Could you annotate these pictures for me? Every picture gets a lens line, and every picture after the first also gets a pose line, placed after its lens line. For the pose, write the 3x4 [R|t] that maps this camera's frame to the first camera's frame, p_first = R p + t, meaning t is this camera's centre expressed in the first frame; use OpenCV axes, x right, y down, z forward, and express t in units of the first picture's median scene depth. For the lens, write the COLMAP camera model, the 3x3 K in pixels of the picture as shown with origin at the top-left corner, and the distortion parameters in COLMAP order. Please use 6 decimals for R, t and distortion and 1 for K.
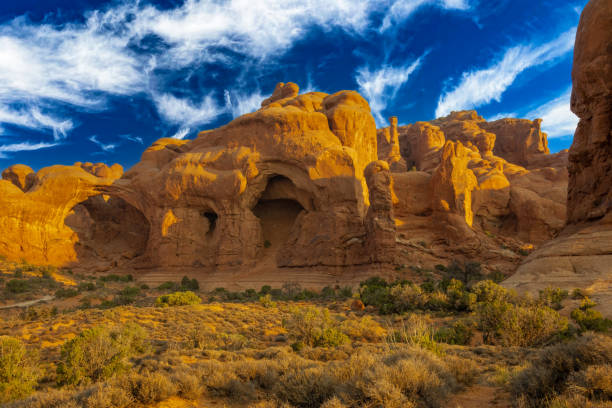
lens RADIAL K [[971.3, 0, 306.0], [0, 971.3, 204.0], [0, 0, 1]] dist [0.393497, 0.009584]
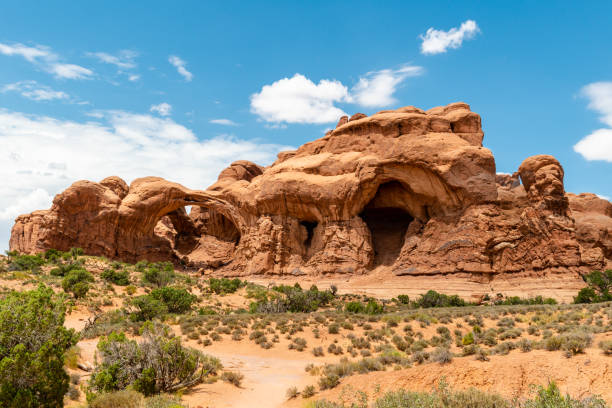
lens RADIAL K [[616.8, 0, 285.1], [0, 616.8, 203.0], [0, 0, 1]] dist [0.015127, 0.005638]
pose [[0.997048, 0.033545, 0.069071, -0.174325], [-0.027090, 0.995357, -0.092366, 0.051532], [-0.071849, 0.090222, 0.993327, 0.396854]]
